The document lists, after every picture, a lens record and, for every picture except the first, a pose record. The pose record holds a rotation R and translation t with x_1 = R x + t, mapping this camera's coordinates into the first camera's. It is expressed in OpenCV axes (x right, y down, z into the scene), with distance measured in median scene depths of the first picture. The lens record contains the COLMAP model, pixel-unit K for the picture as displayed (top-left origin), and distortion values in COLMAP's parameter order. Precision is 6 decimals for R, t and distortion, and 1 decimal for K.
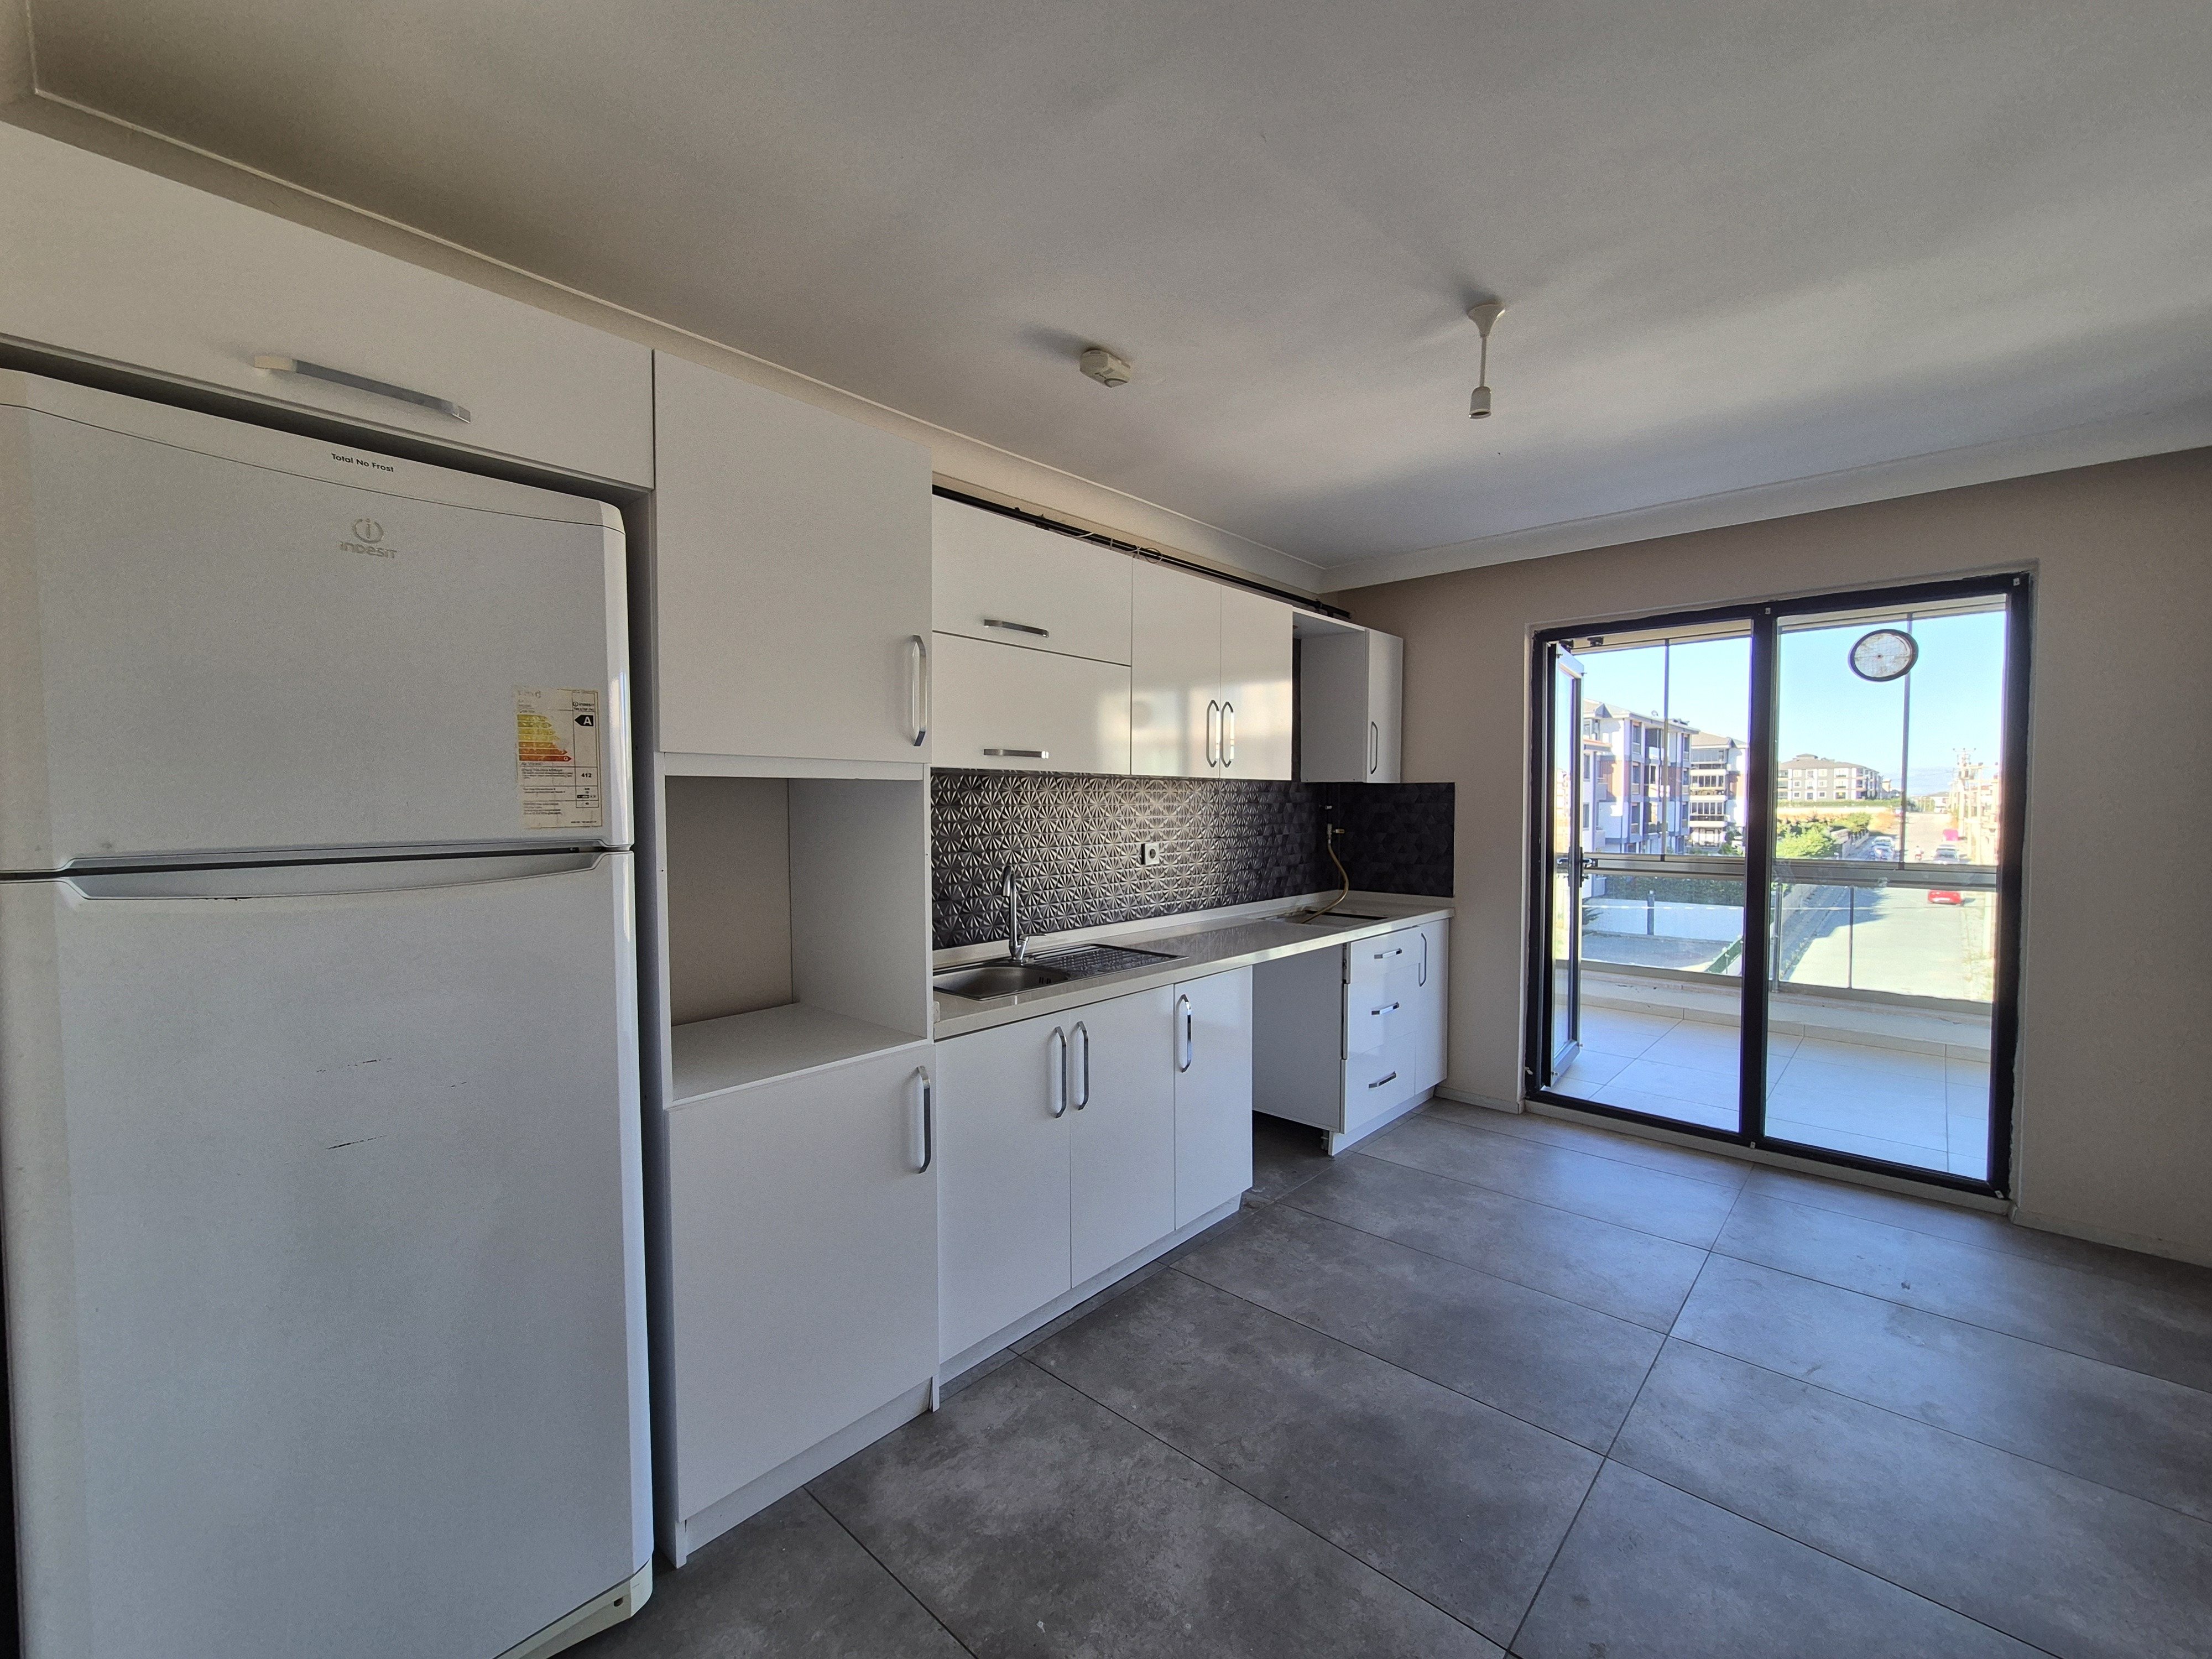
lens RADIAL K [[908.6, 0, 1105.2], [0, 908.6, 837.2], [0, 0, 1]] dist [-0.010999, 0.007596]
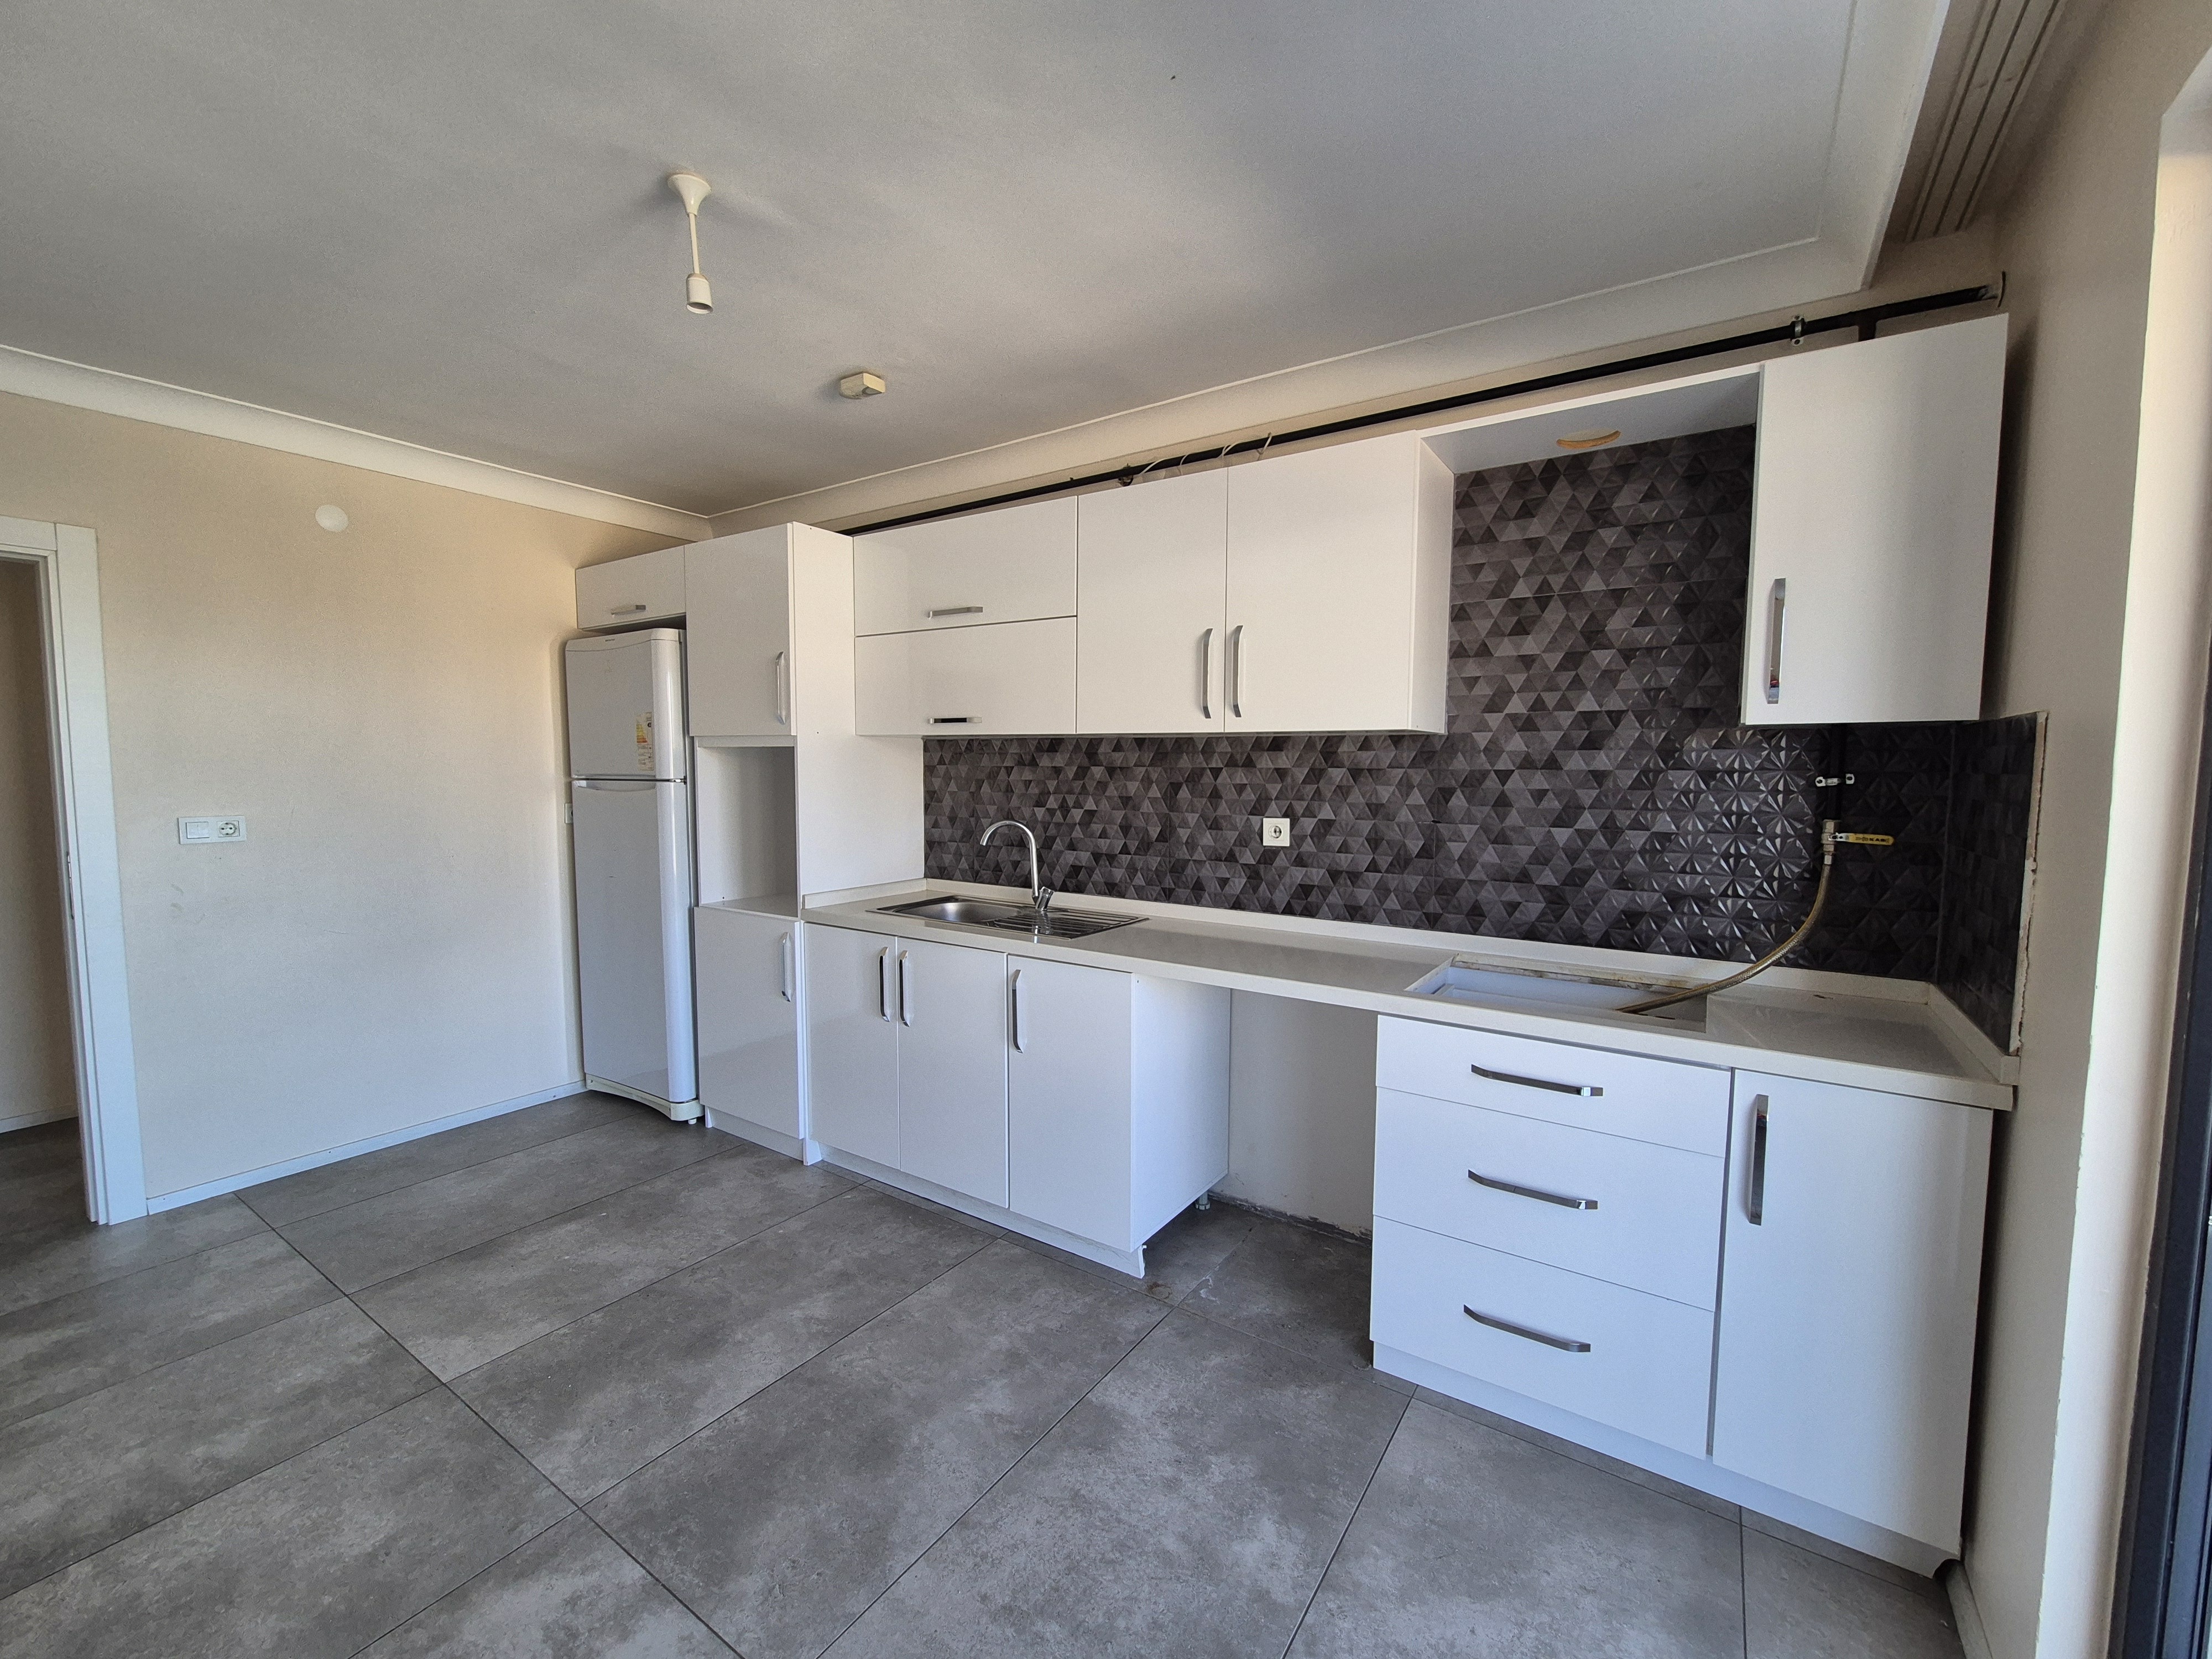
lens RADIAL K [[908.6, 0, 1105.2], [0, 908.6, 837.2], [0, 0, 1]] dist [-0.010999, 0.007596]
pose [[0.150714, 0.082160, -0.985157, 1.061144], [-0.046456, 0.996028, 0.075960, -0.039638], [0.987485, 0.034319, 0.153932, 0.990283]]
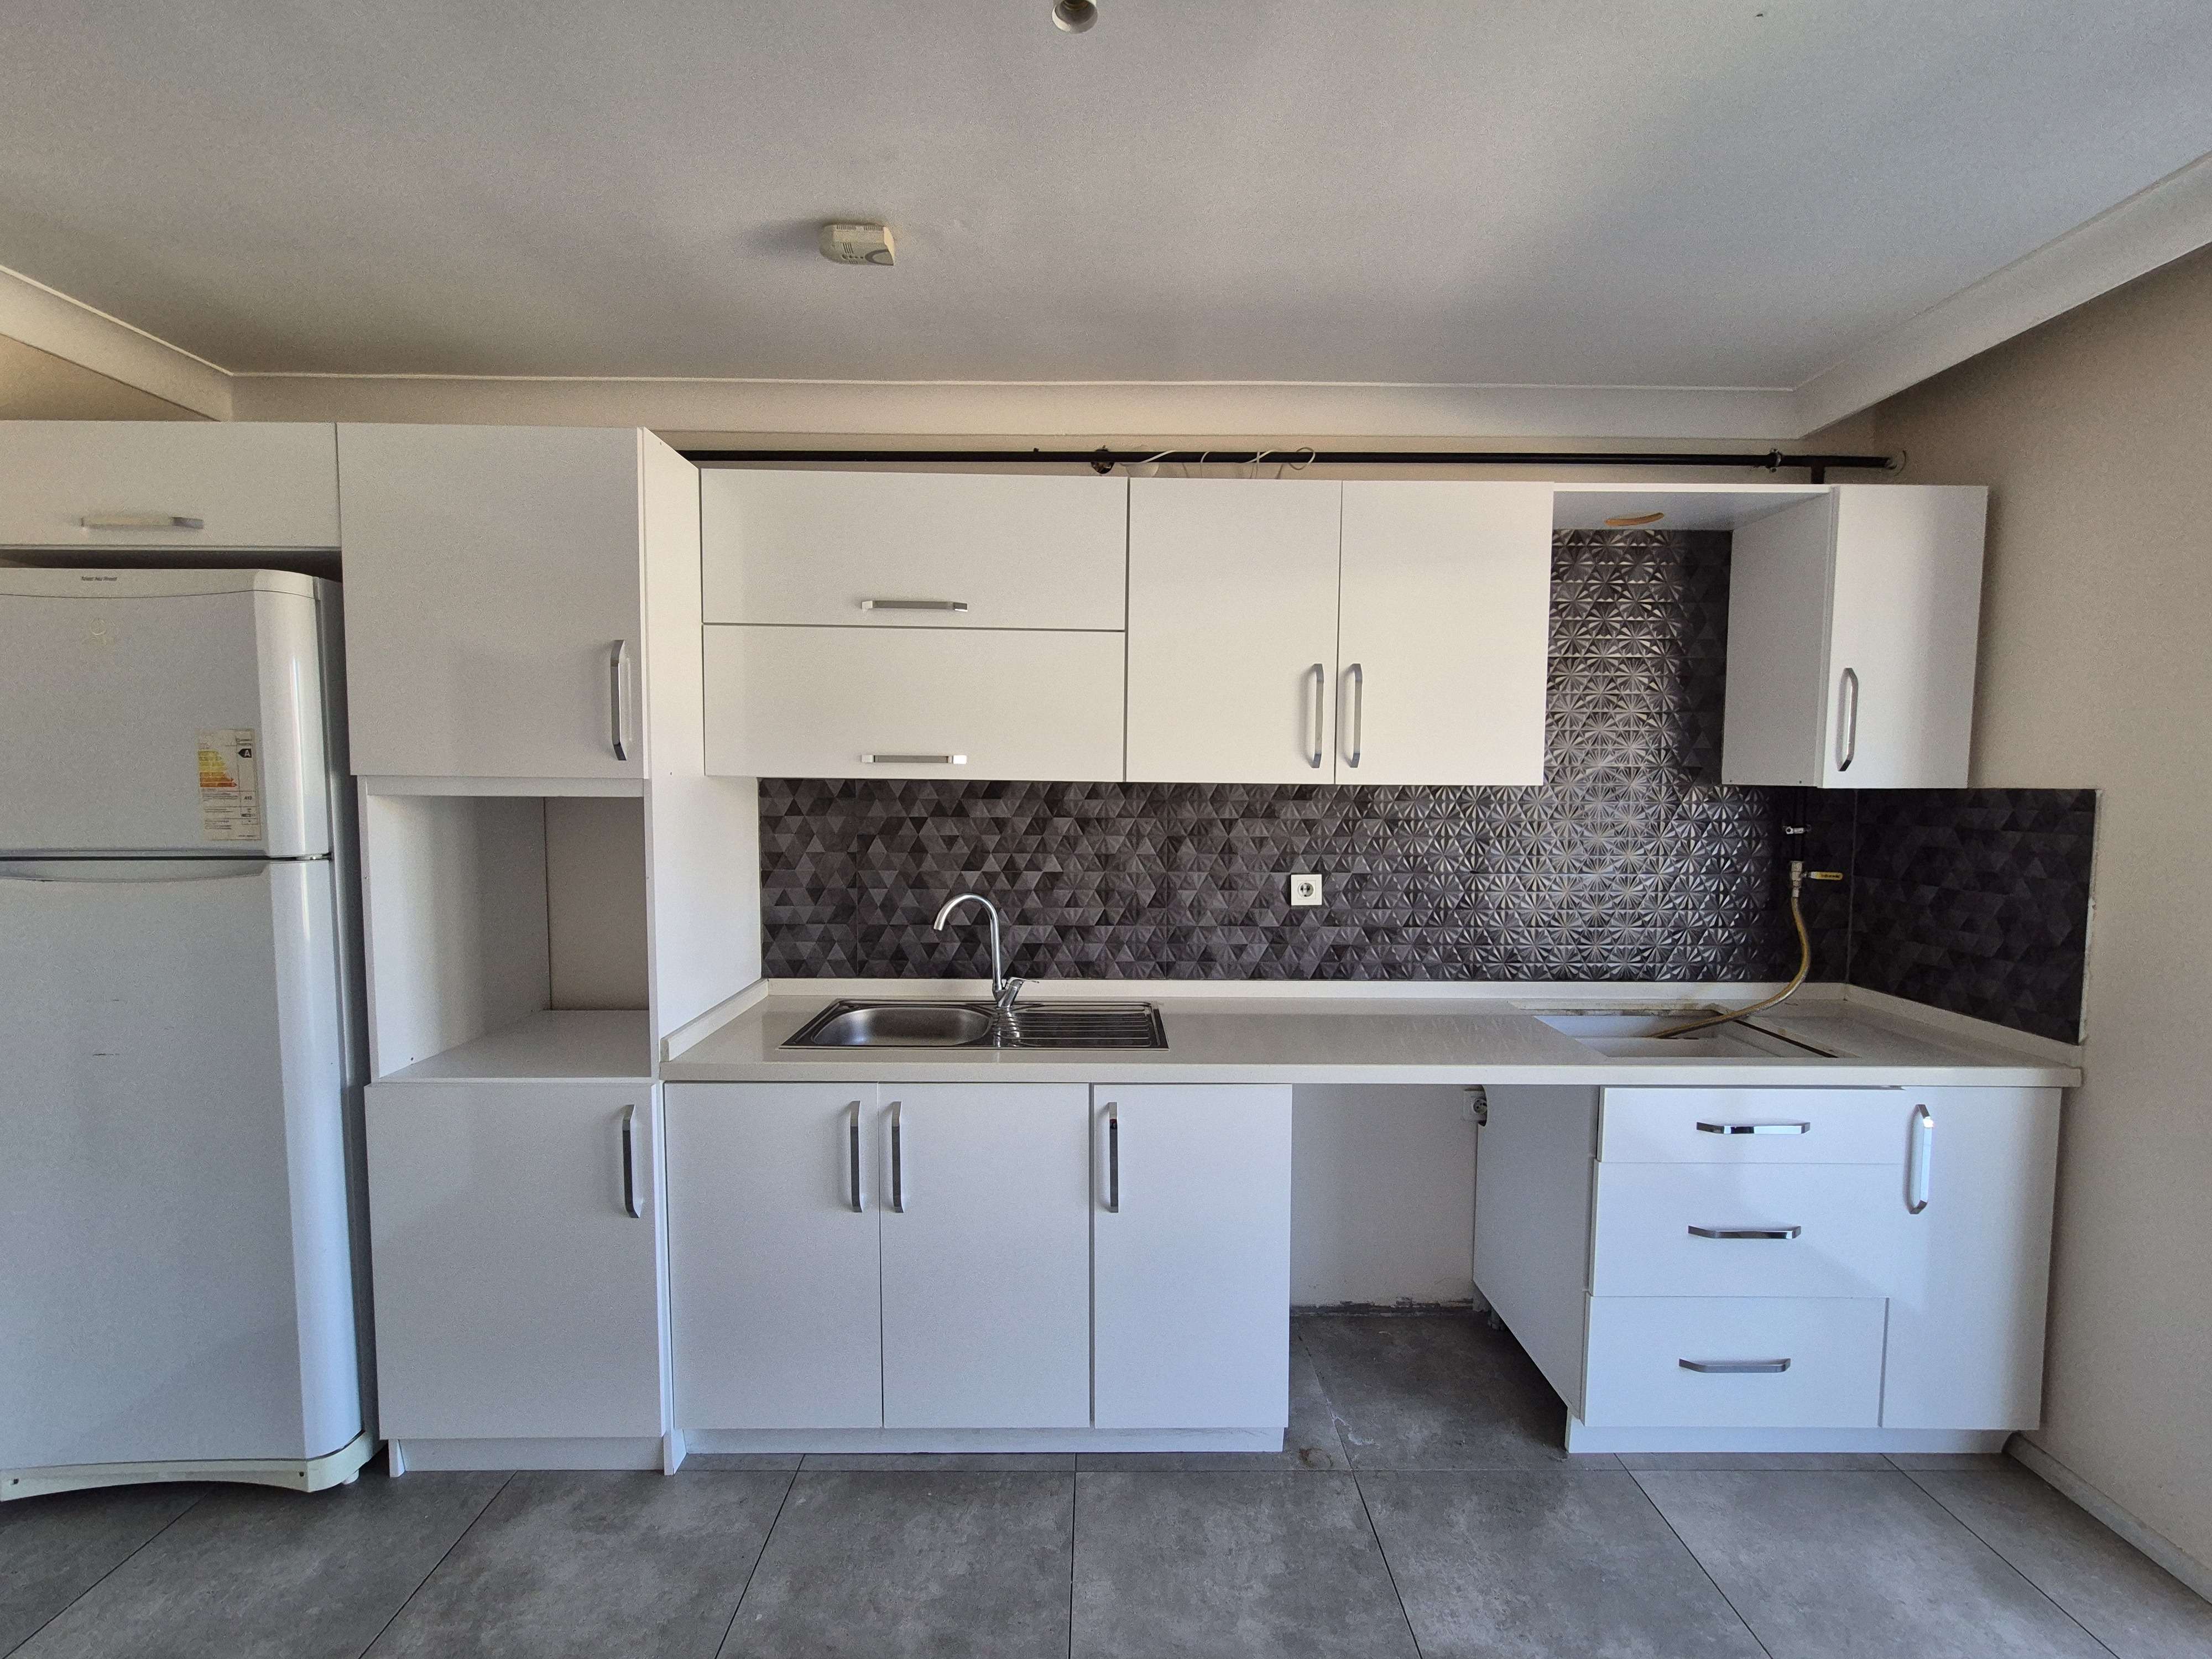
lens RADIAL K [[908.6, 0, 1105.2], [0, 908.6, 837.2], [0, 0, 1]] dist [-0.010999, 0.007596]
pose [[0.683348, 0.051419, -0.728280, 0.606028], [-0.037212, 0.998673, 0.035593, -0.055634], [0.729144, 0.002779, 0.684355, 0.549667]]
